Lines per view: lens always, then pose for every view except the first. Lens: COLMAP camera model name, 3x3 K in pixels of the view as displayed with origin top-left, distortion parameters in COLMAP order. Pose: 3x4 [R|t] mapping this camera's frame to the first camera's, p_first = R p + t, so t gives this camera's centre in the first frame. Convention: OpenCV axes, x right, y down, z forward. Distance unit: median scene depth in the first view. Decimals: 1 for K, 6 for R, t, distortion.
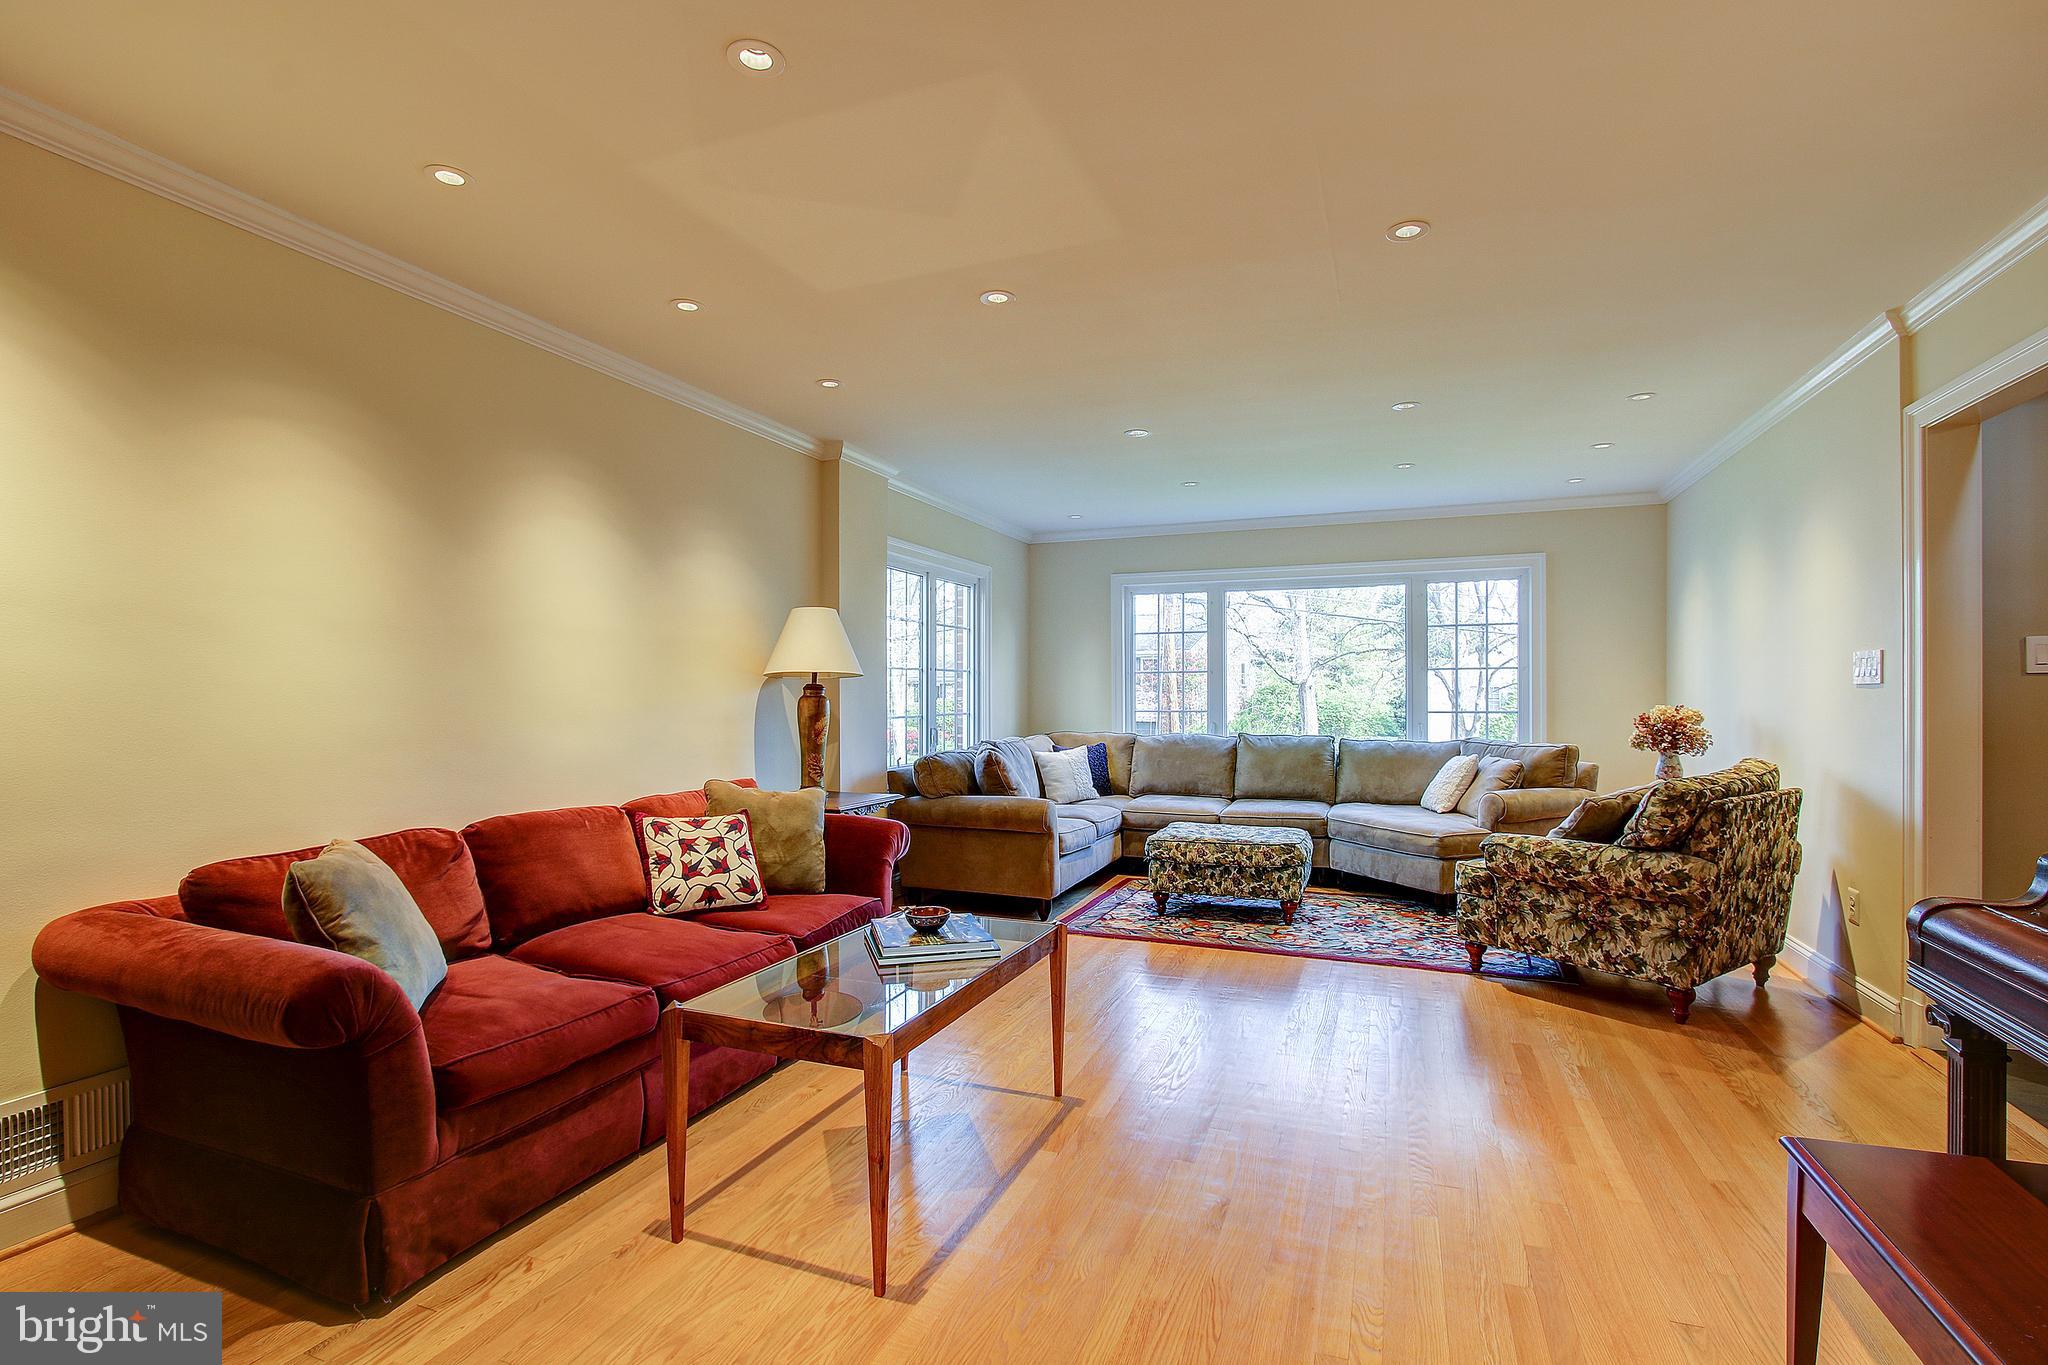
lens RADIAL K [[946.9, 0, 1018.6], [0, 946.9, 698.9], [0, 0, 1]] dist [-0.016640, 0.002043]
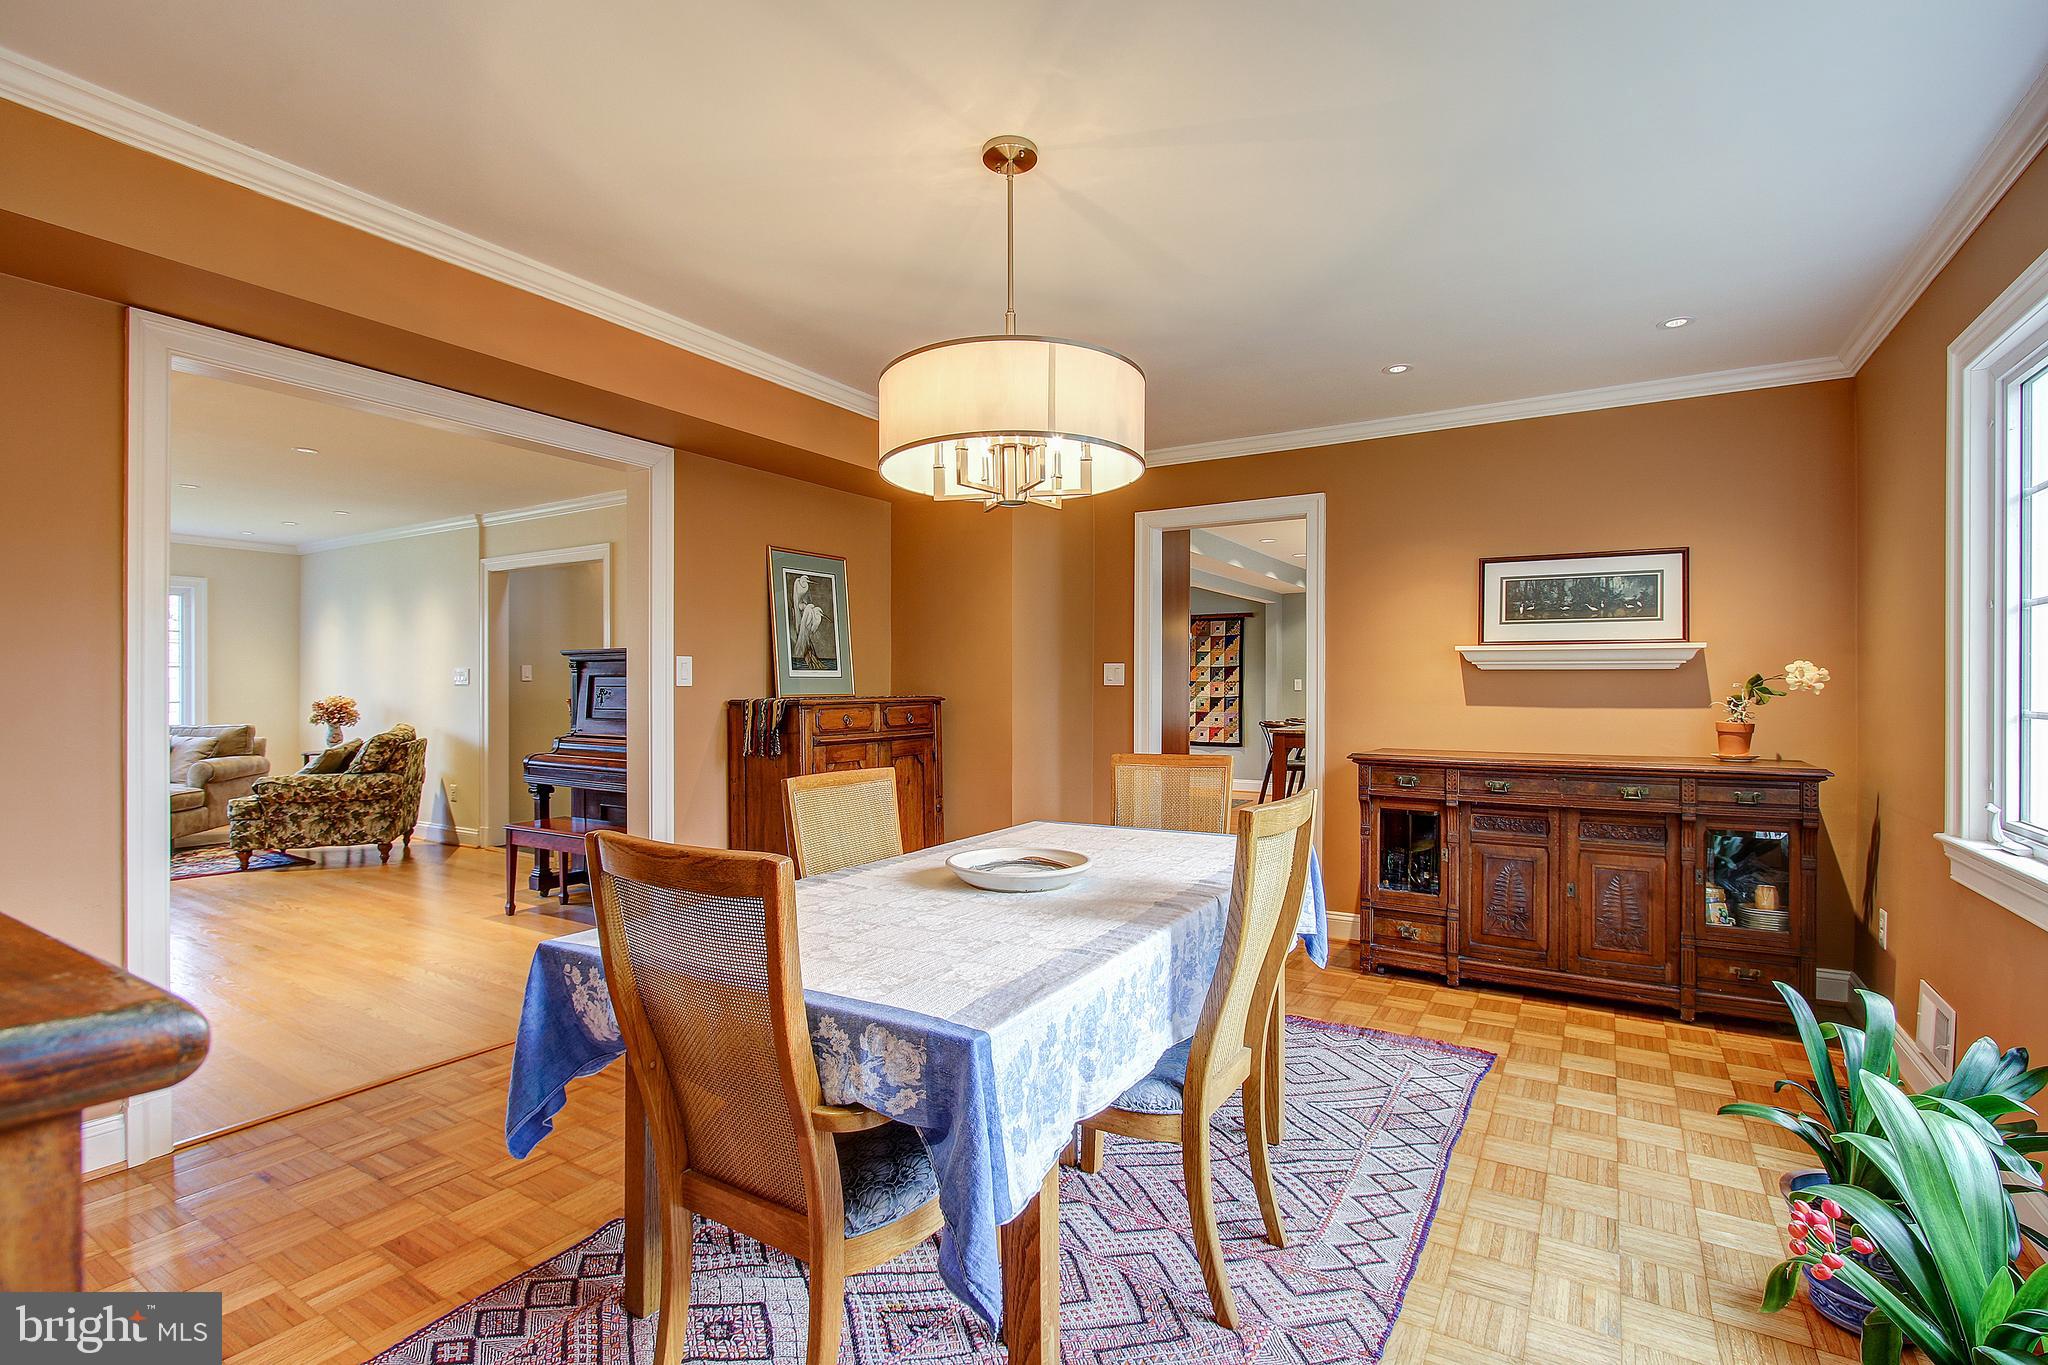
lens RADIAL K [[946.9, 0, 1030.8], [0, 946.9, 691.0], [0, 0, 1]] dist [-0.016640, 0.002043]
pose [[0.177445, 0.003095, 0.984126, -0.844768], [-0.000690, 0.999995, -0.003020, 0.003665], [-0.984131, -0.000143, 0.177446, -0.563915]]
